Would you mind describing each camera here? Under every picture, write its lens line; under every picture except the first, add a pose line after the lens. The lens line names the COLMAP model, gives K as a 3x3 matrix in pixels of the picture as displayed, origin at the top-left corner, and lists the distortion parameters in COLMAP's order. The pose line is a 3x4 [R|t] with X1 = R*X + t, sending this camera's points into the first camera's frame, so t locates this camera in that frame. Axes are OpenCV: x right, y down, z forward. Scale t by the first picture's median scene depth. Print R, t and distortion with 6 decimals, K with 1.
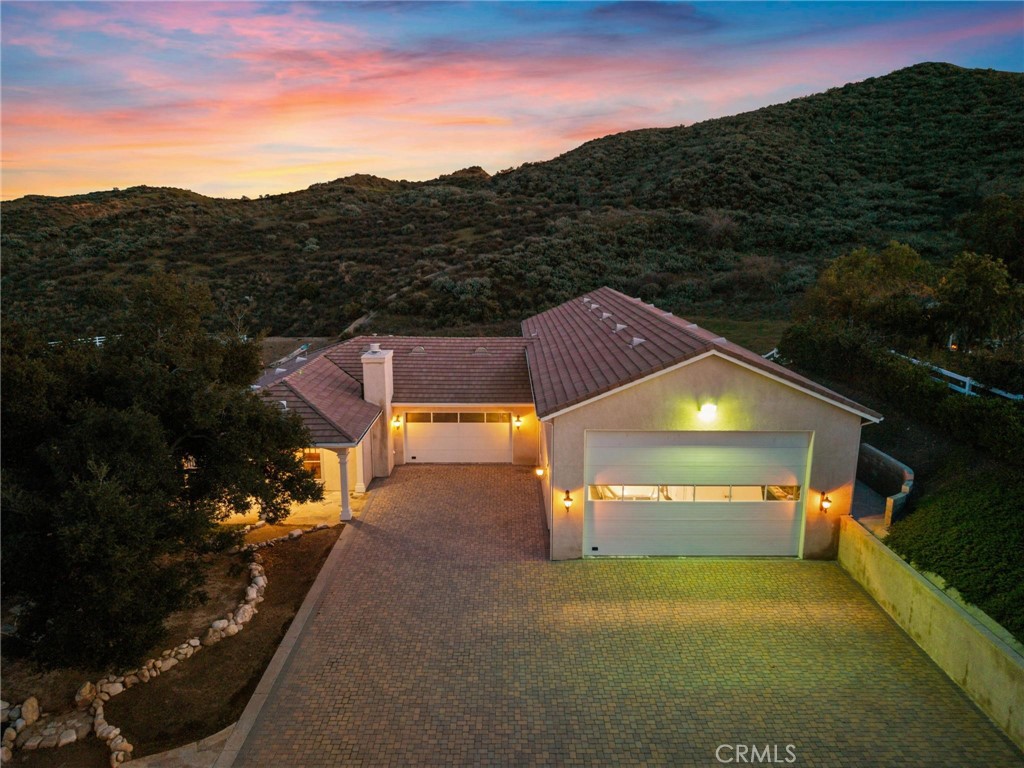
lens RADIAL K [[685.4, 0, 510.3], [0, 685.4, 384.8], [0, 0, 1]] dist [0.023725, -0.029897]
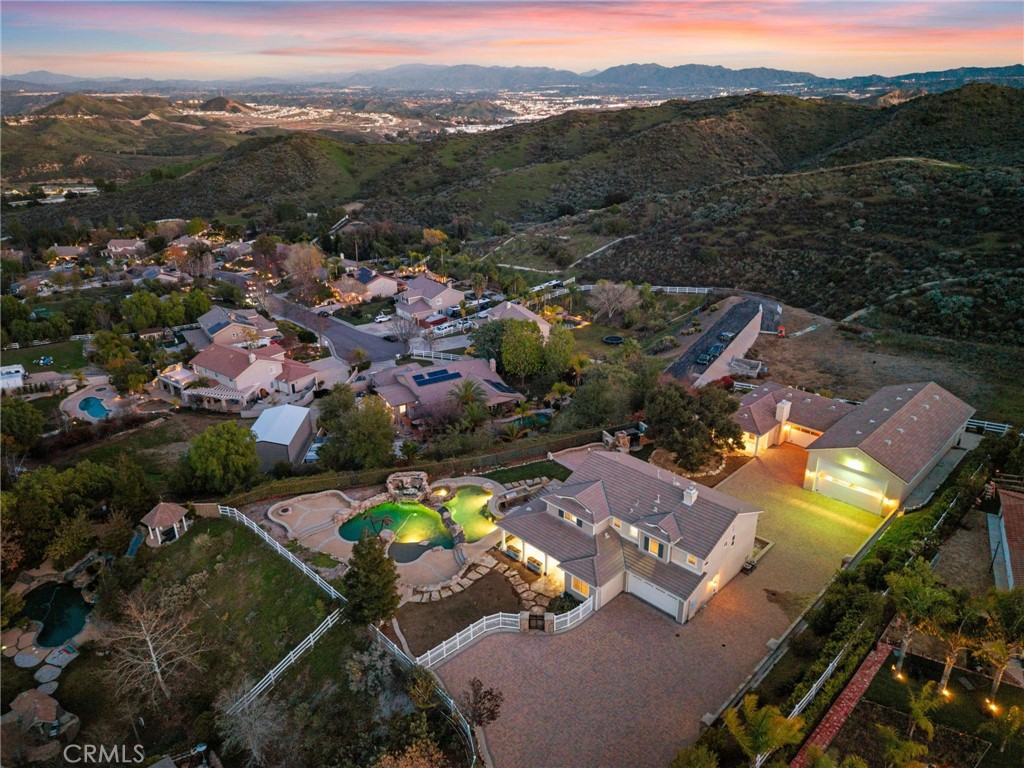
lens RADIAL K [[705.3, 0, 512.0], [0, 705.3, 384.0], [0, 0, 1]] dist [0.025621, -0.039275]
pose [[0.704384, 0.262833, -0.659365, 0.222324], [-0.135965, 0.961679, 0.238091, -0.160608], [0.696675, -0.078057, 0.713128, -0.449773]]
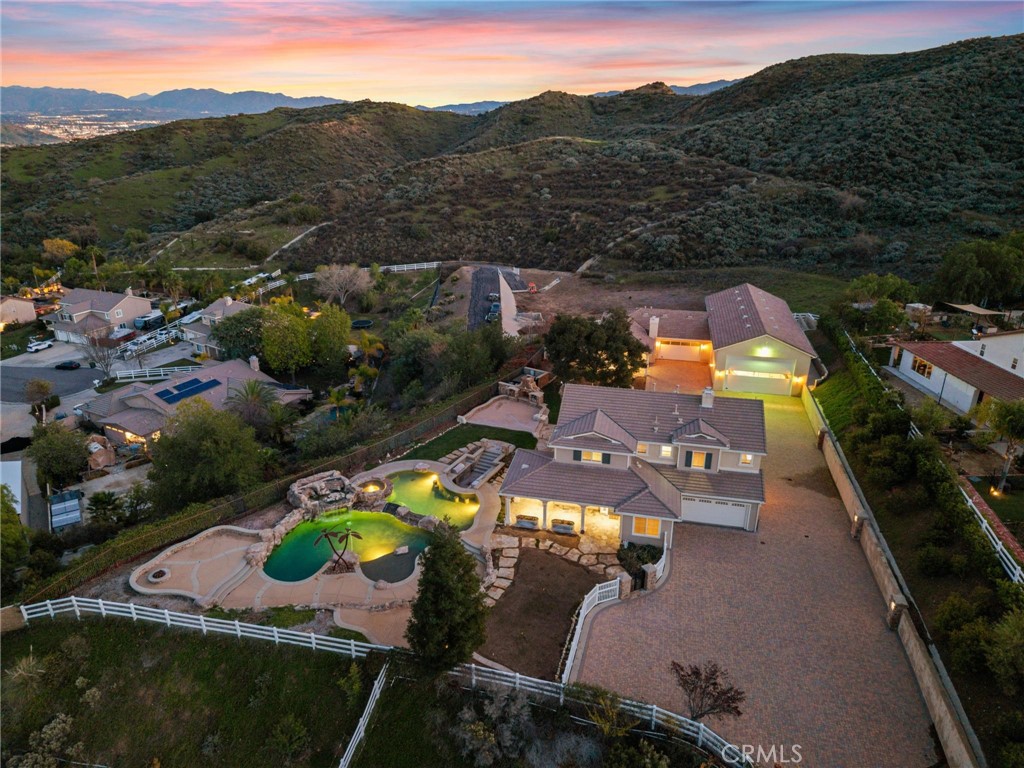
lens RADIAL K [[685.4, 0, 510.3], [0, 685.4, 384.8], [0, 0, 1]] dist [0.023725, -0.029897]
pose [[0.974560, 0.081883, -0.208632, -0.039180], [-0.047212, 0.984987, 0.166048, -0.053928], [0.219096, -0.151974, 0.963795, -0.461791]]
